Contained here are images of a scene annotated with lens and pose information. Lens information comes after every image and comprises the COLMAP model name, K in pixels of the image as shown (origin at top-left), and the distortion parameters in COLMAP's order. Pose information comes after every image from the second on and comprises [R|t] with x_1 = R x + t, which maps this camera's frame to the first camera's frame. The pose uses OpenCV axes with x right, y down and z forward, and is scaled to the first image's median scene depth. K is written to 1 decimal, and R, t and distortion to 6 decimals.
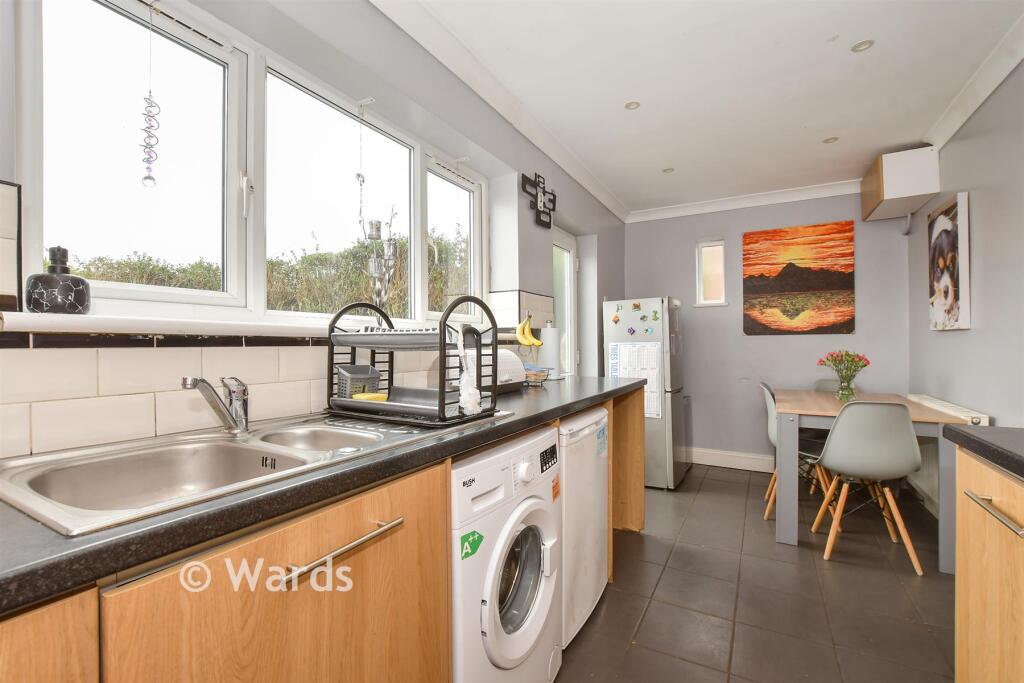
lens RADIAL K [[461.8, 0, 512.0], [0, 461.8, 341.5], [0, 0, 1]] dist [-0.001620, -0.000295]
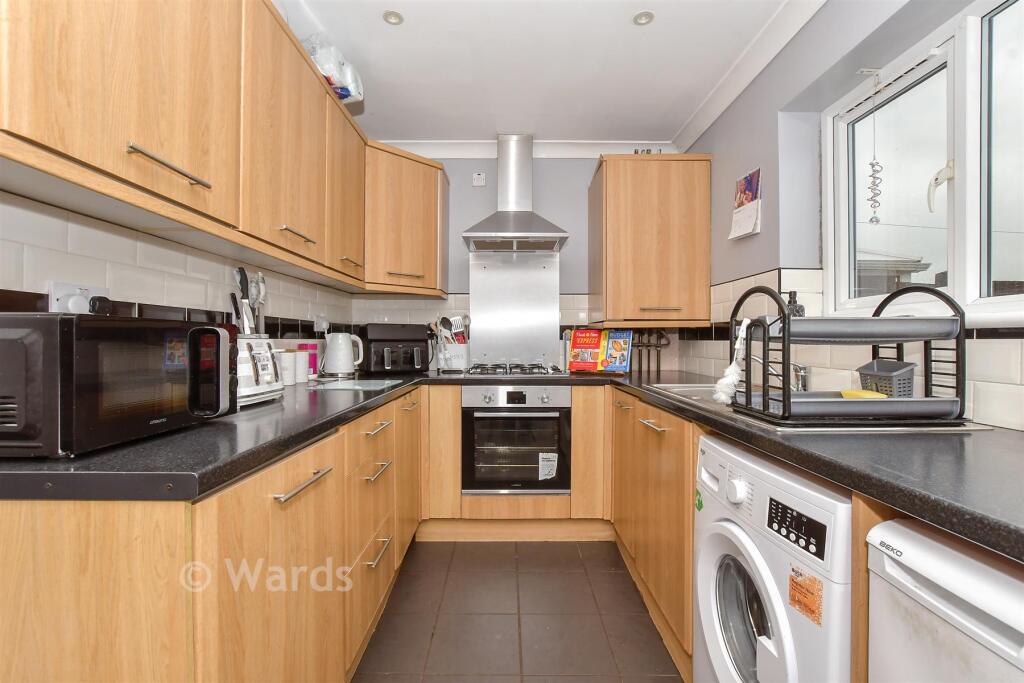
lens RADIAL K [[461.8, 0, 512.0], [0, 461.8, 341.5], [0, 0, 1]] dist [-0.001620, -0.000295]
pose [[-0.873211, 0.000956, -0.487341, 0.769479], [0.003303, 0.999987, -0.003957, 0.015443], [0.487331, -0.005066, -0.873203, 1.497429]]
